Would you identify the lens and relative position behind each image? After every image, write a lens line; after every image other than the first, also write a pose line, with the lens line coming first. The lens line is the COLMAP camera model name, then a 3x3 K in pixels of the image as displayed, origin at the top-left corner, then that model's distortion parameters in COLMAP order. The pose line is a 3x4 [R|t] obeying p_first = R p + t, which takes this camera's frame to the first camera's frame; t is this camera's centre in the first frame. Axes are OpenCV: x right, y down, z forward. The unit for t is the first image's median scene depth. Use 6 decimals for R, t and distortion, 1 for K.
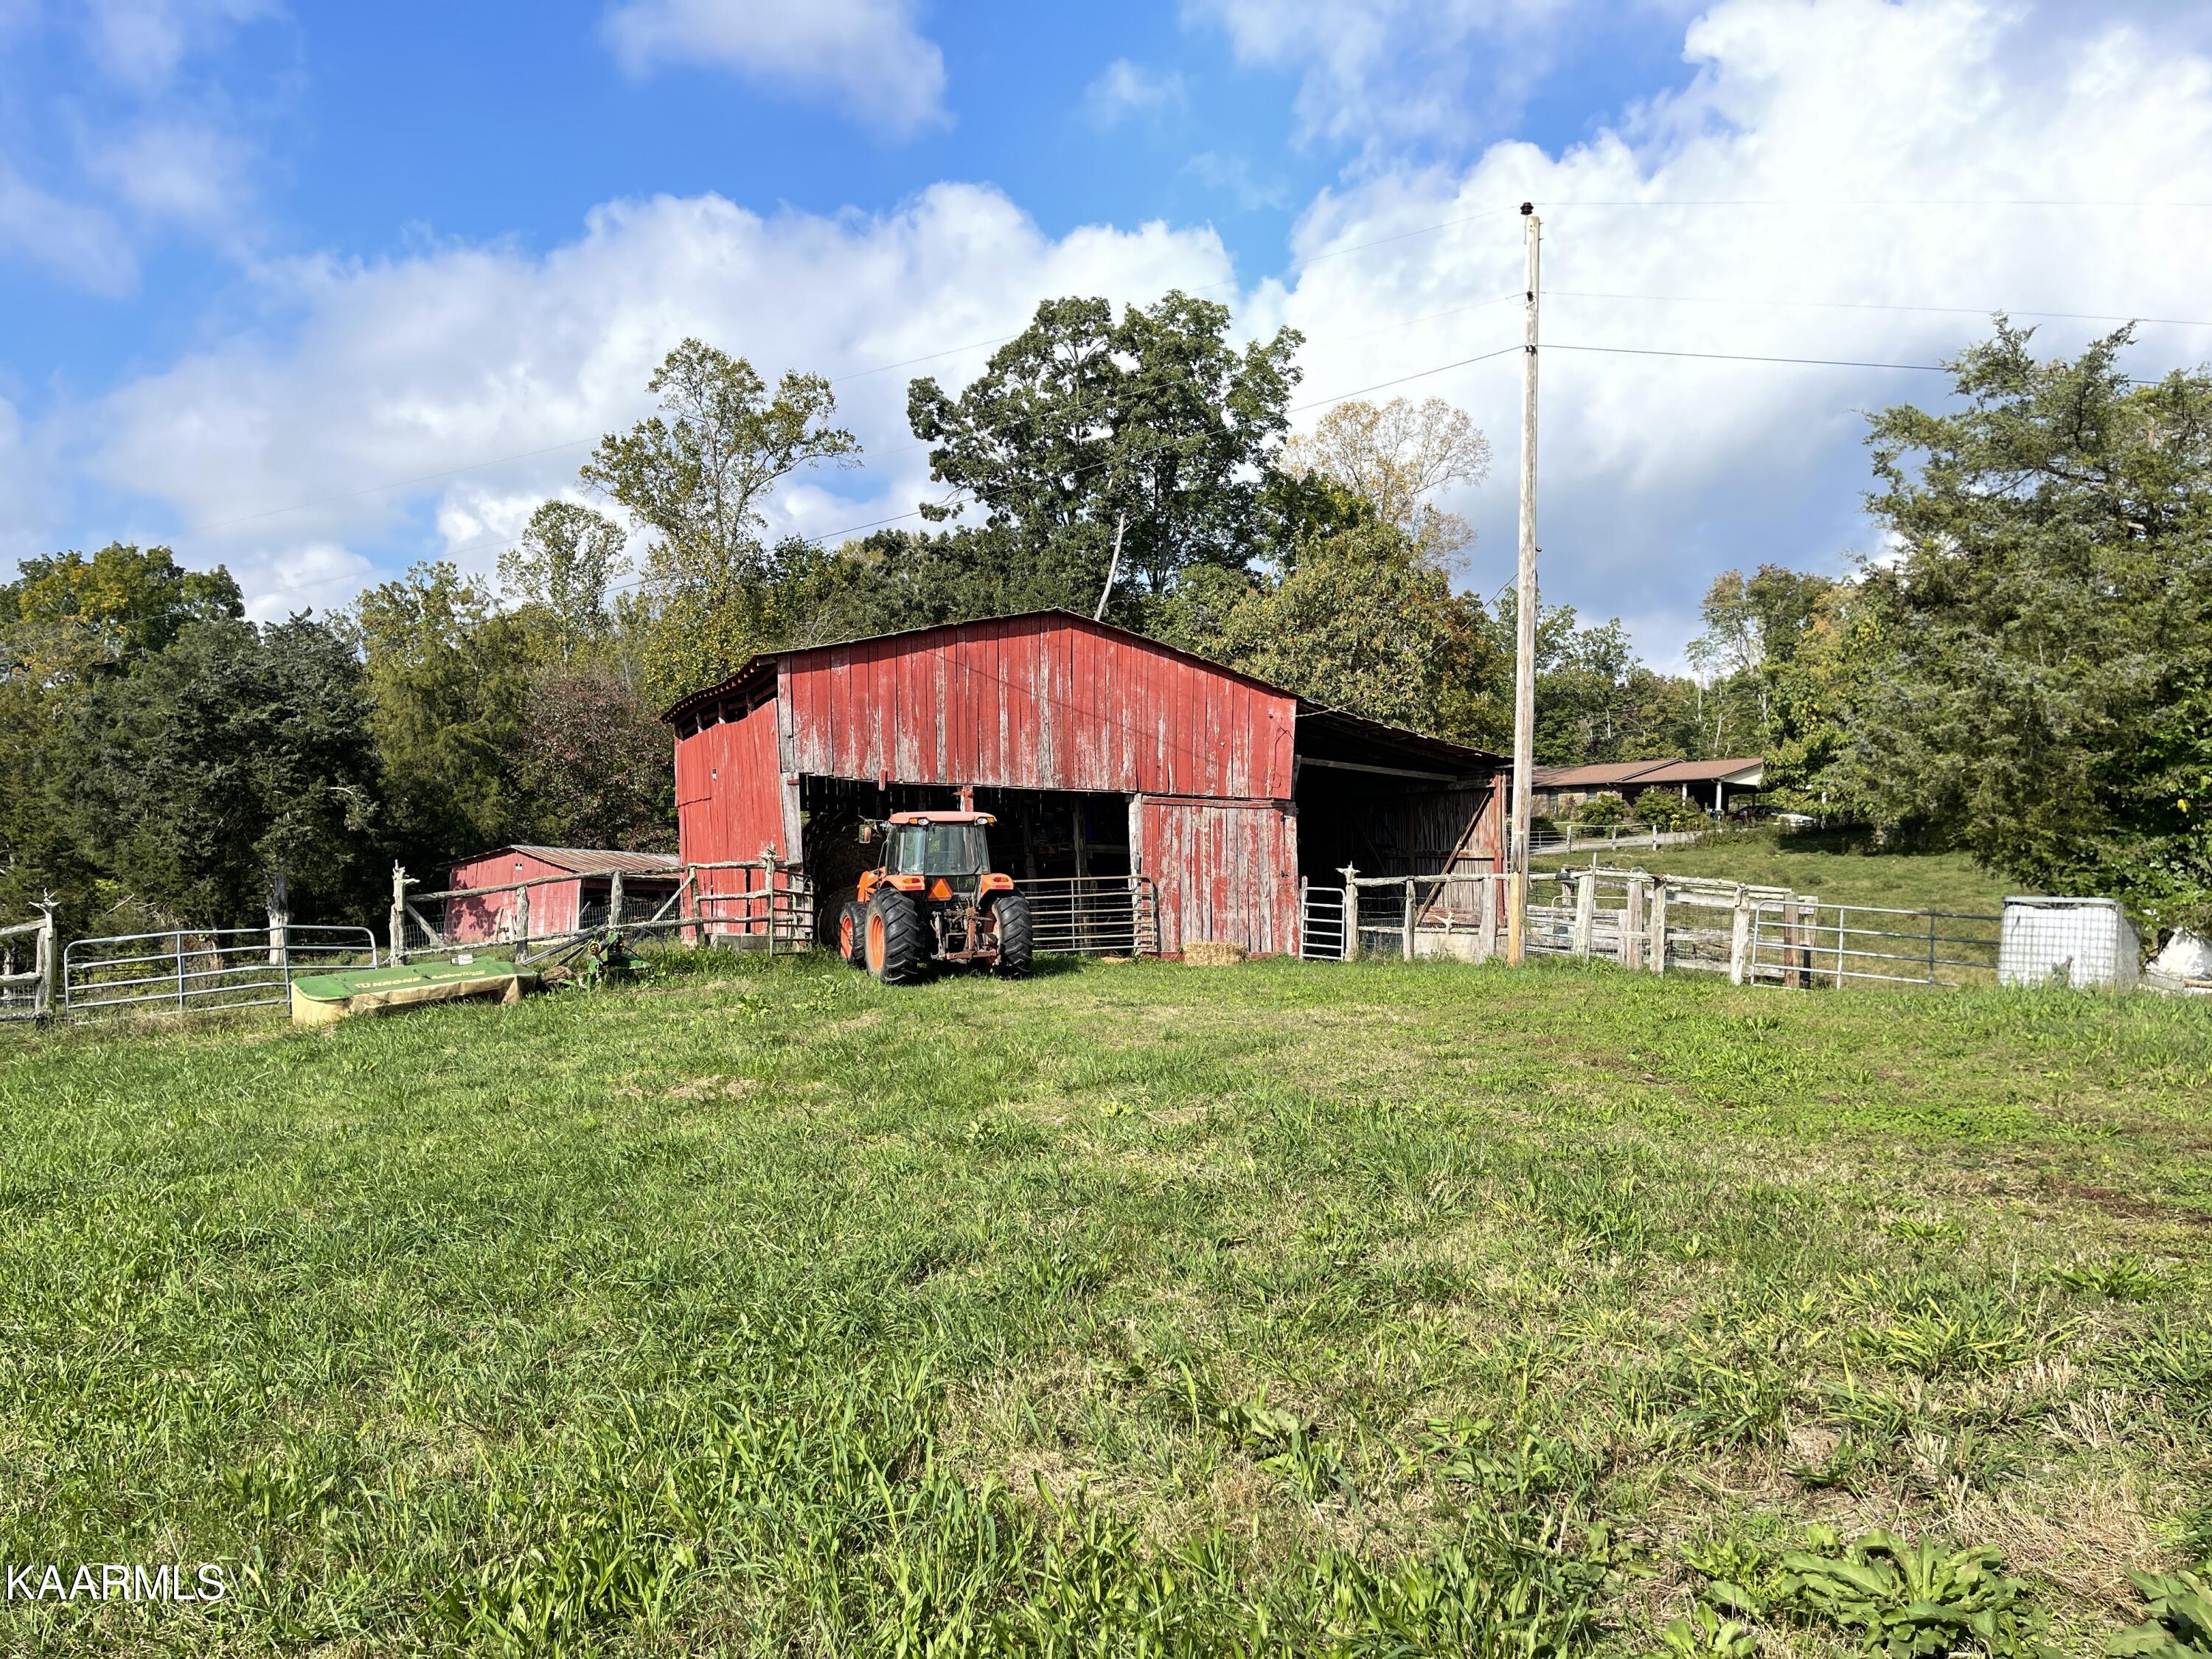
lens RADIAL K [[1675.2, 0, 1105.2], [0, 1675.2, 885.6], [0, 0, 1]] dist [0.116761, -0.194418]
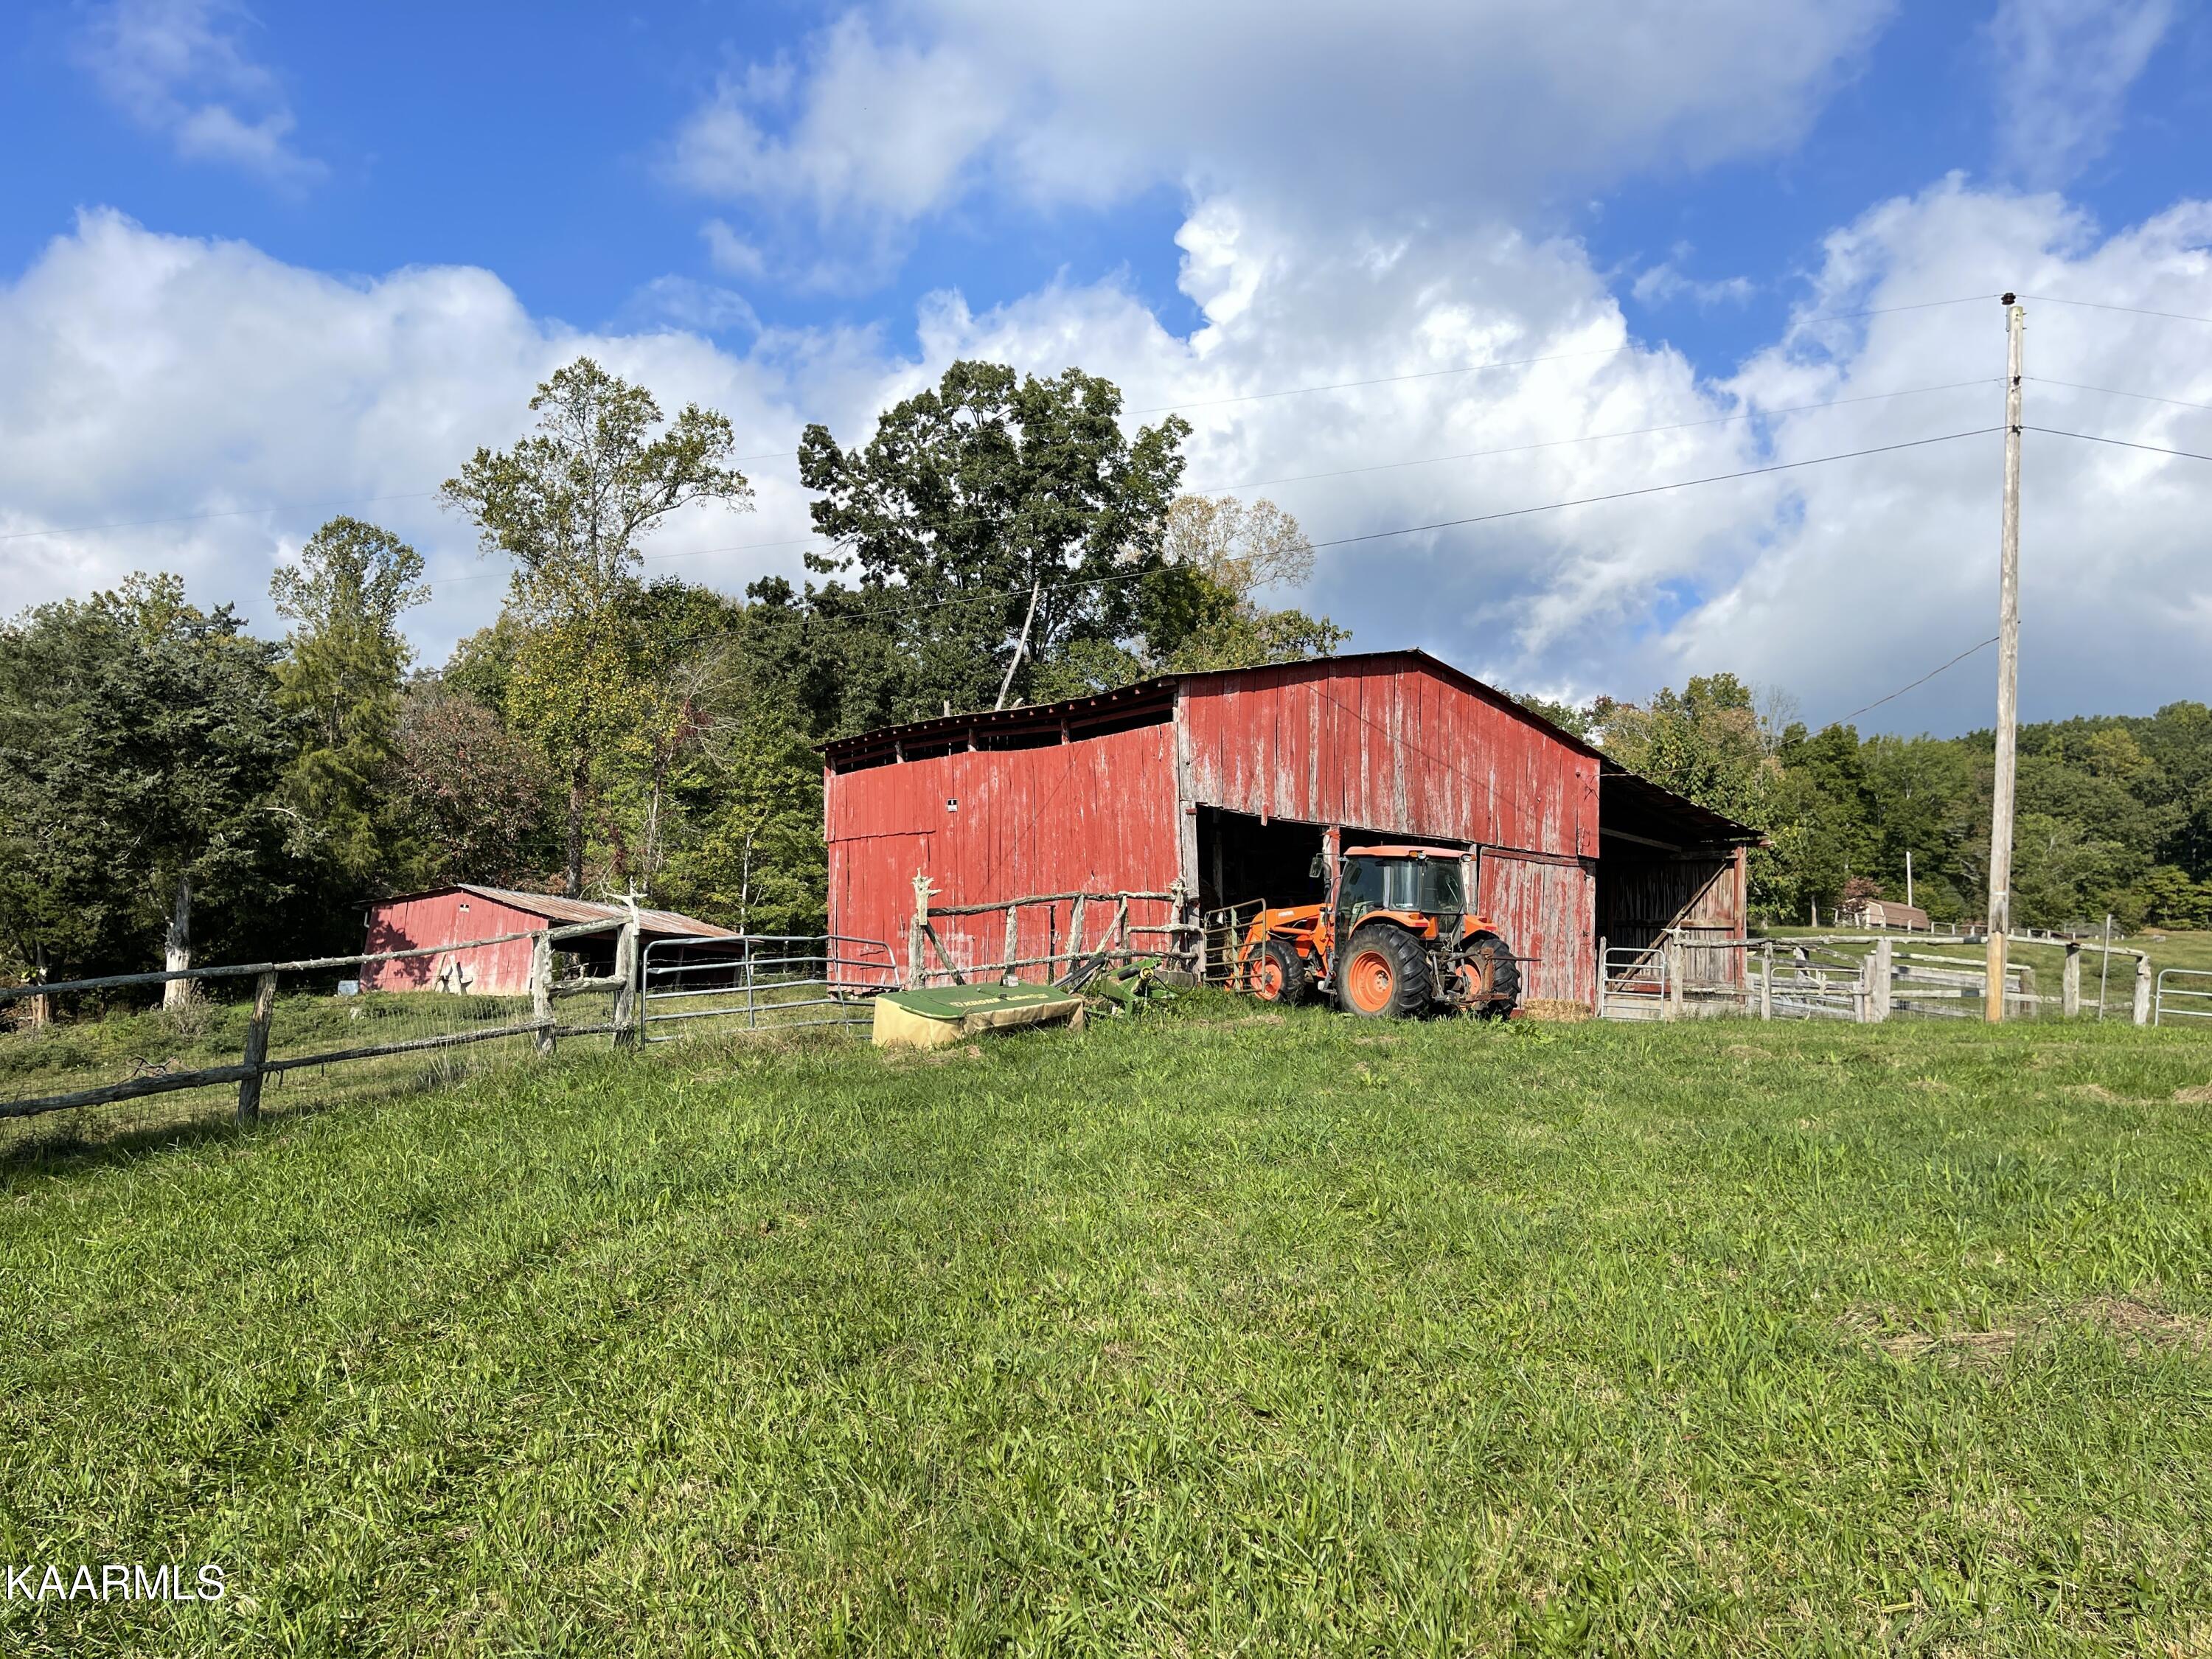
lens RADIAL K [[1675.2, 0, 1105.2], [0, 1675.2, 885.6], [0, 0, 1]] dist [0.116761, -0.194418]
pose [[0.974003, 0.044953, 0.222029, -0.230161], [-0.032972, 0.997808, -0.057375, 0.018450], [-0.224122, 0.048562, 0.973350, 0.053763]]
